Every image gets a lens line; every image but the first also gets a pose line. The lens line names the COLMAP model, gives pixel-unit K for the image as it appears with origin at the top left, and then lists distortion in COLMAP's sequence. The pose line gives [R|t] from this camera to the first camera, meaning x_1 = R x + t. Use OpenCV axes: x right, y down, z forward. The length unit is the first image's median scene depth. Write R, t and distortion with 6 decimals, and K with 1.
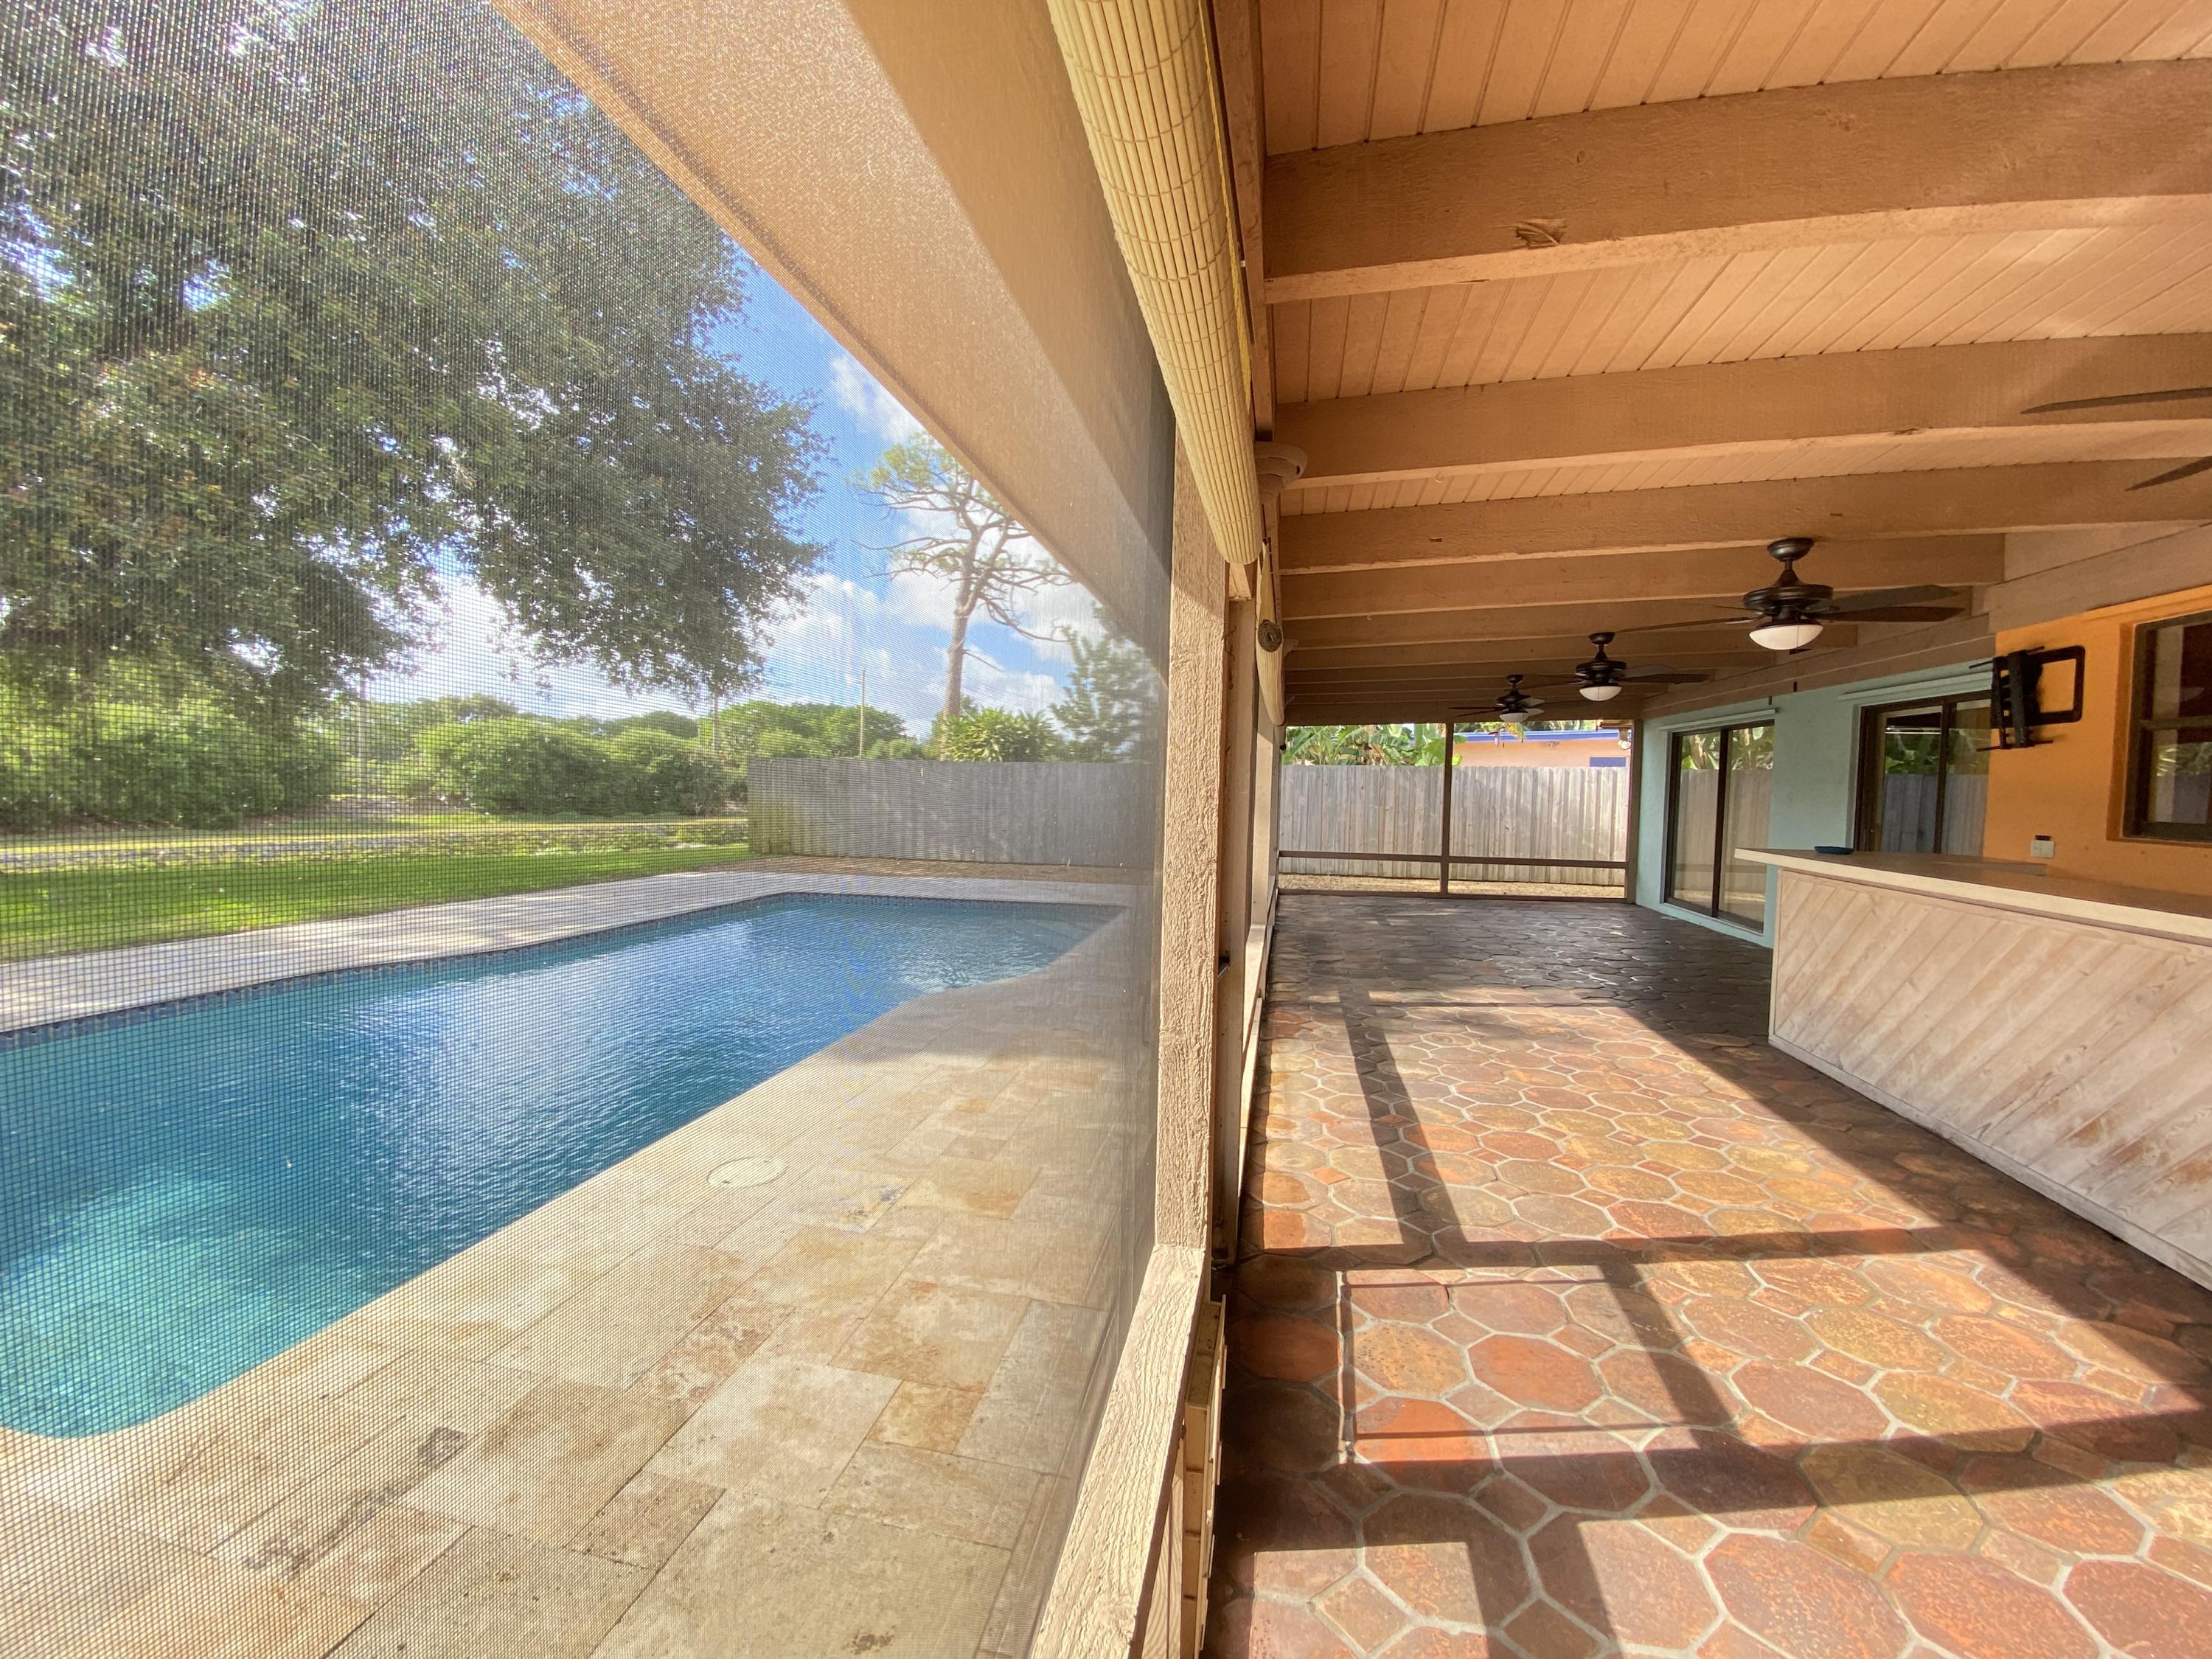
lens RADIAL K [[876.3, 0, 1093.5], [0, 876.3, 828.6], [0, 0, 1]] dist [-0.031147, -0.005506]
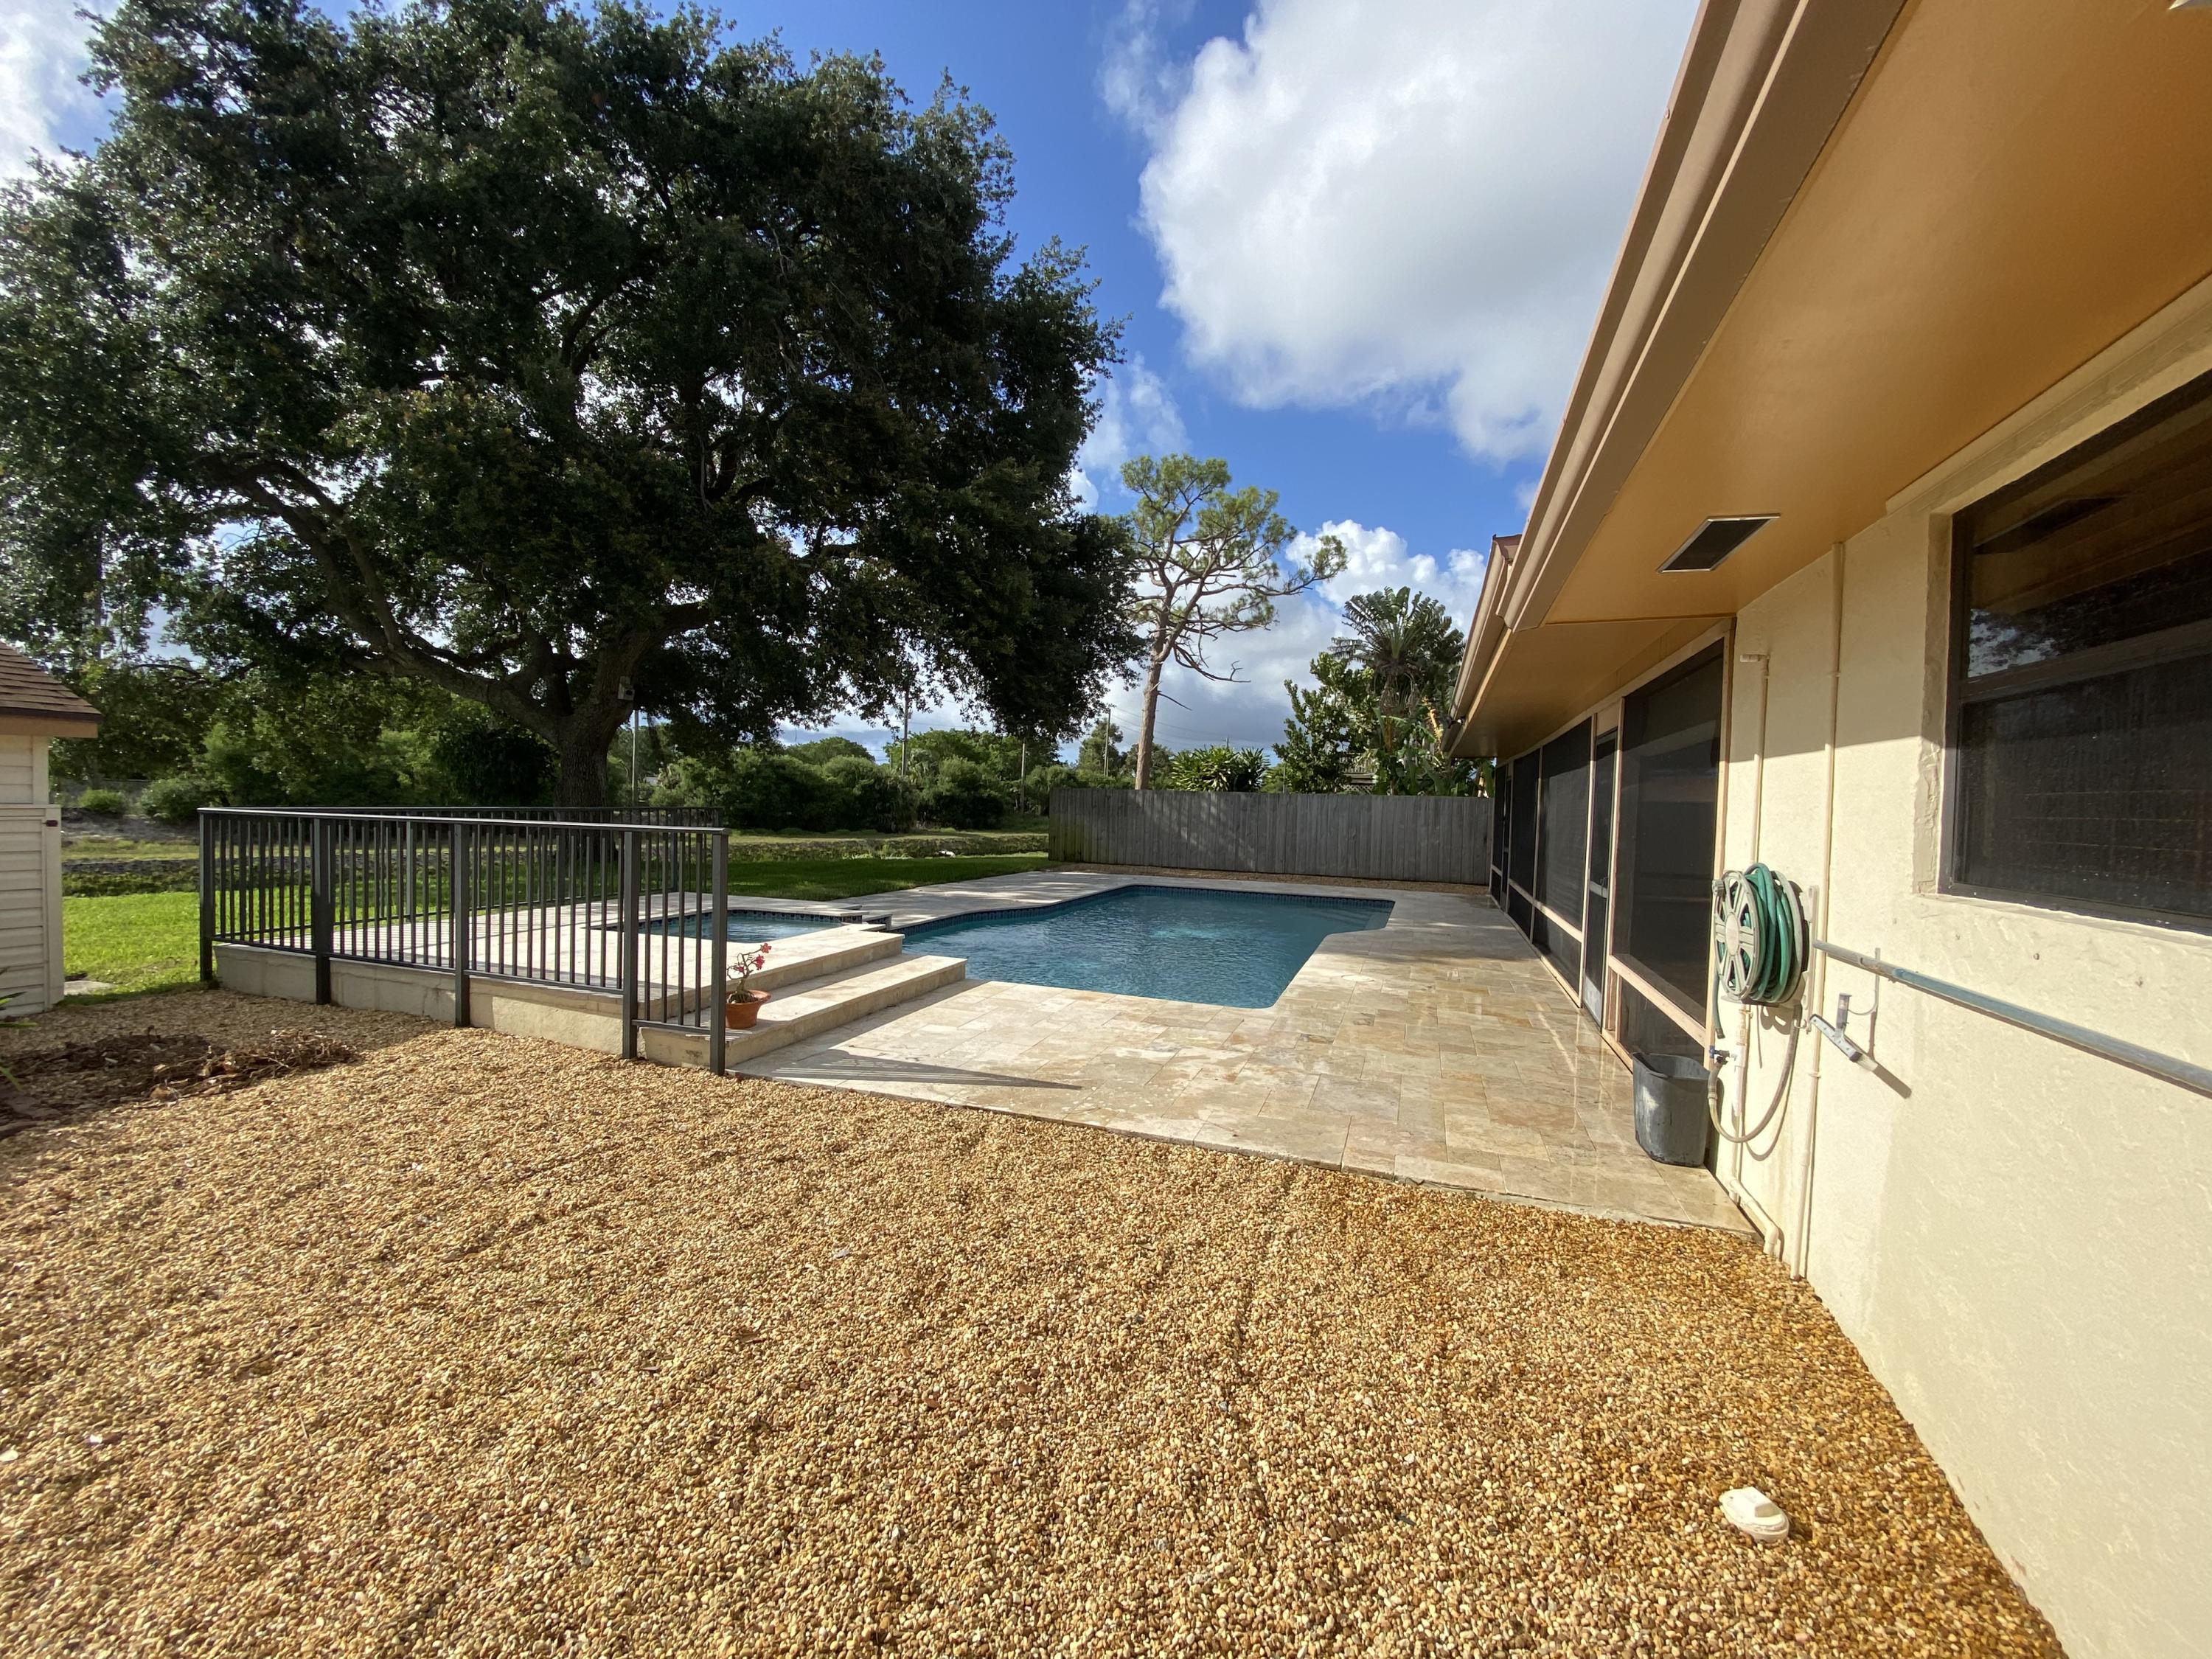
lens RADIAL K [[876.3, 0, 1058.4], [0, 876.3, 829.3], [0, 0, 1]] dist [-0.031147, -0.005506]
pose [[0.983996, 0.016093, -0.177464, -0.050988], [-0.020757, 0.999485, -0.024455, 0.004646], [0.176979, 0.027747, 0.983823, -0.099852]]
